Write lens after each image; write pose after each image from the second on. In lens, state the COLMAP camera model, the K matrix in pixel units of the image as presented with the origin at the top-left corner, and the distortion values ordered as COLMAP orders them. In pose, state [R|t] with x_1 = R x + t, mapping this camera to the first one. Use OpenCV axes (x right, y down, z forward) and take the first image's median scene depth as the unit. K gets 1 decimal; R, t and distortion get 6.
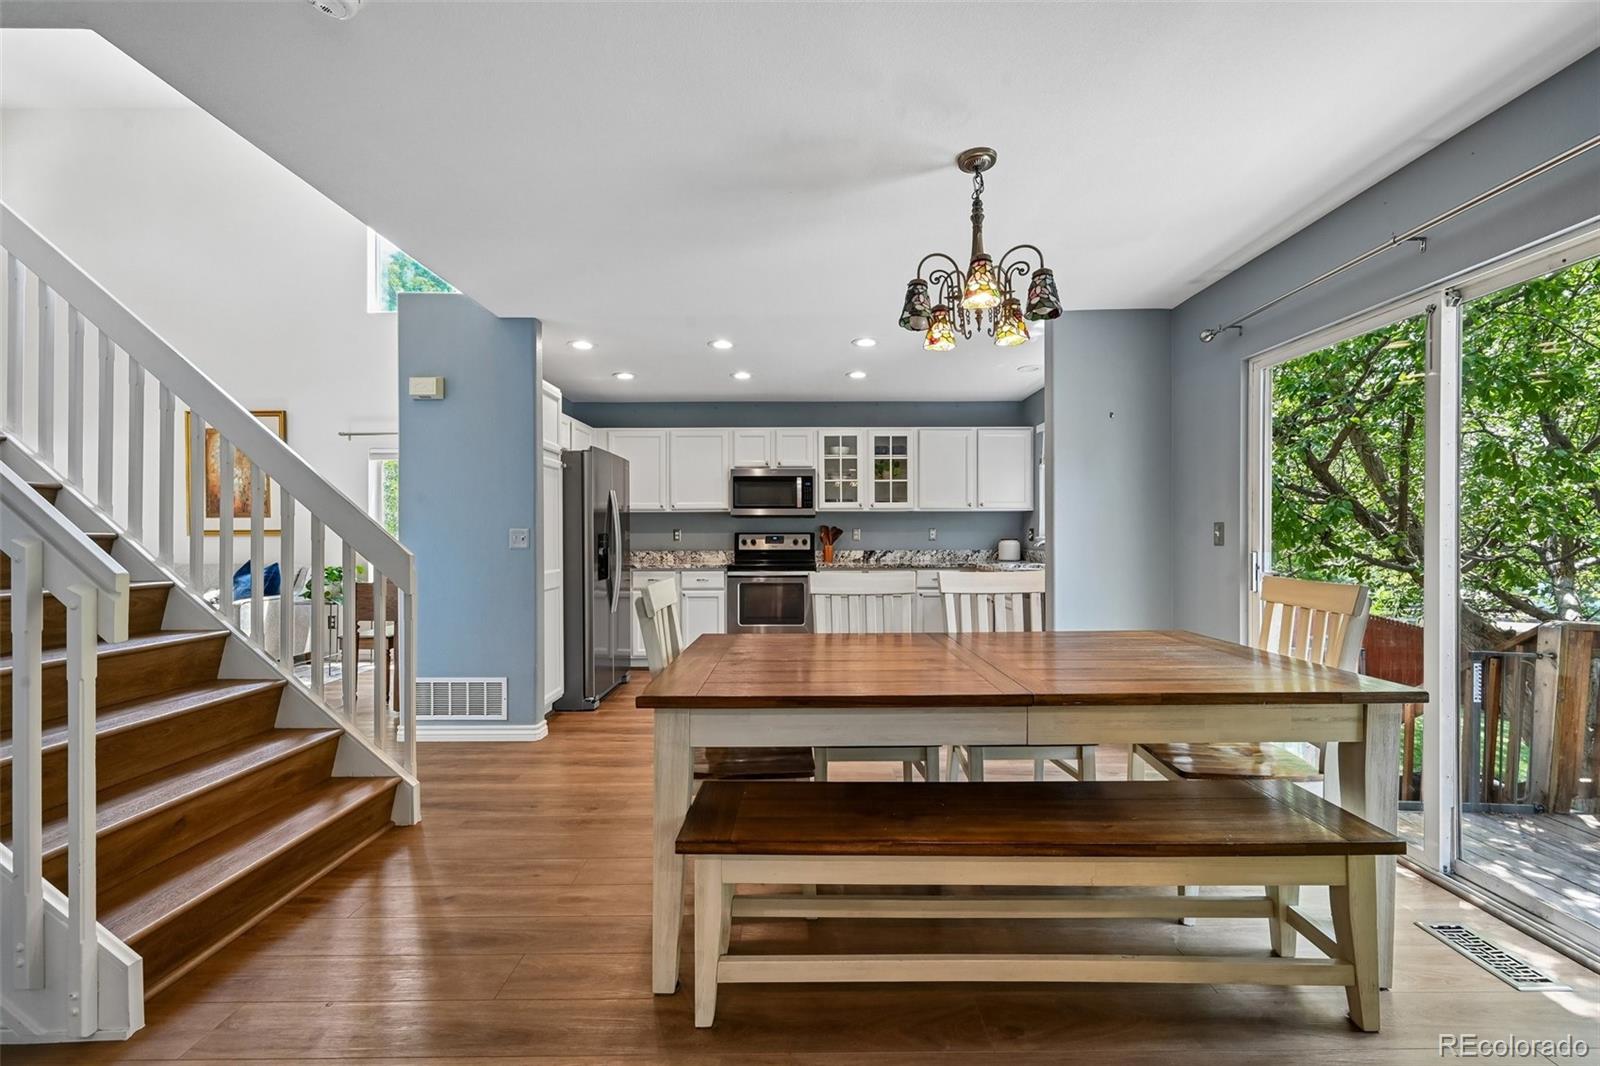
lens RADIAL K [[683.4, 0, 800.5], [0, 683.4, 535.2], [0, 0, 1]] dist [-0.008106, -0.000716]
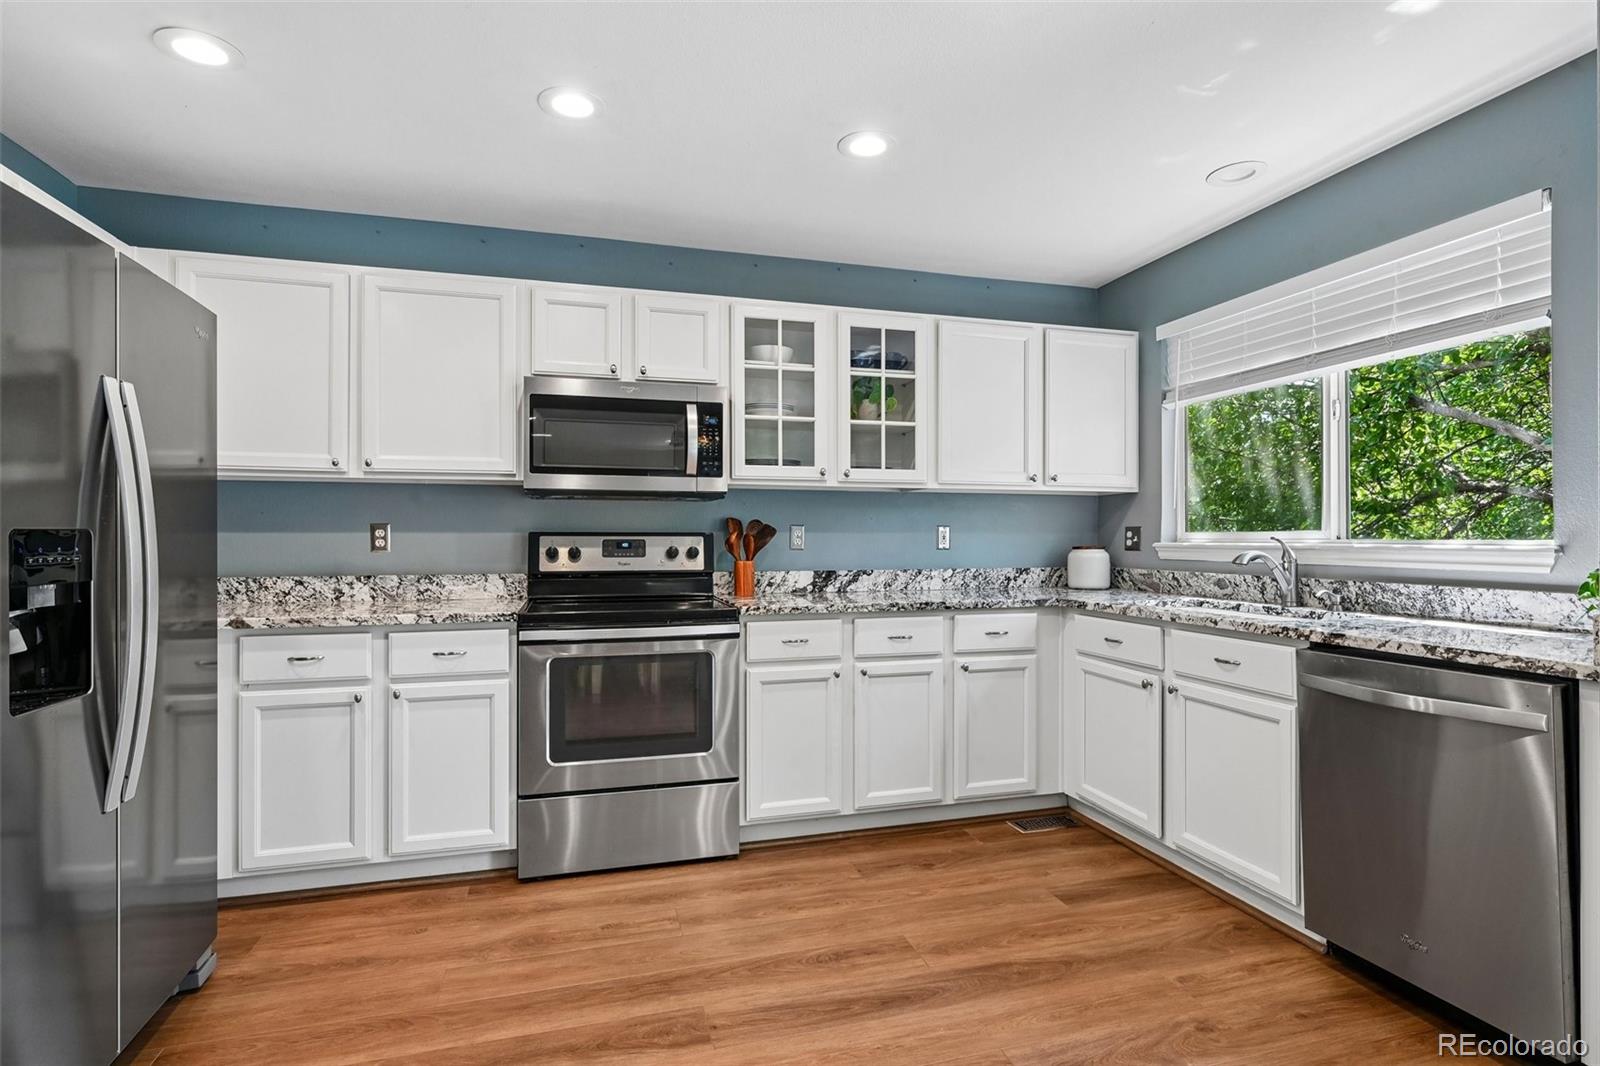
lens RADIAL K [[803.7, 0, 807.9], [0, 803.7, 535.7], [0, 0, 1]] dist [-0.004958, -0.000938]
pose [[0.959004, 0.003825, 0.283366, -0.073971], [-0.002002, 0.999975, -0.006723, 0.001606], [-0.283385, 0.005880, 0.958988, 0.483652]]
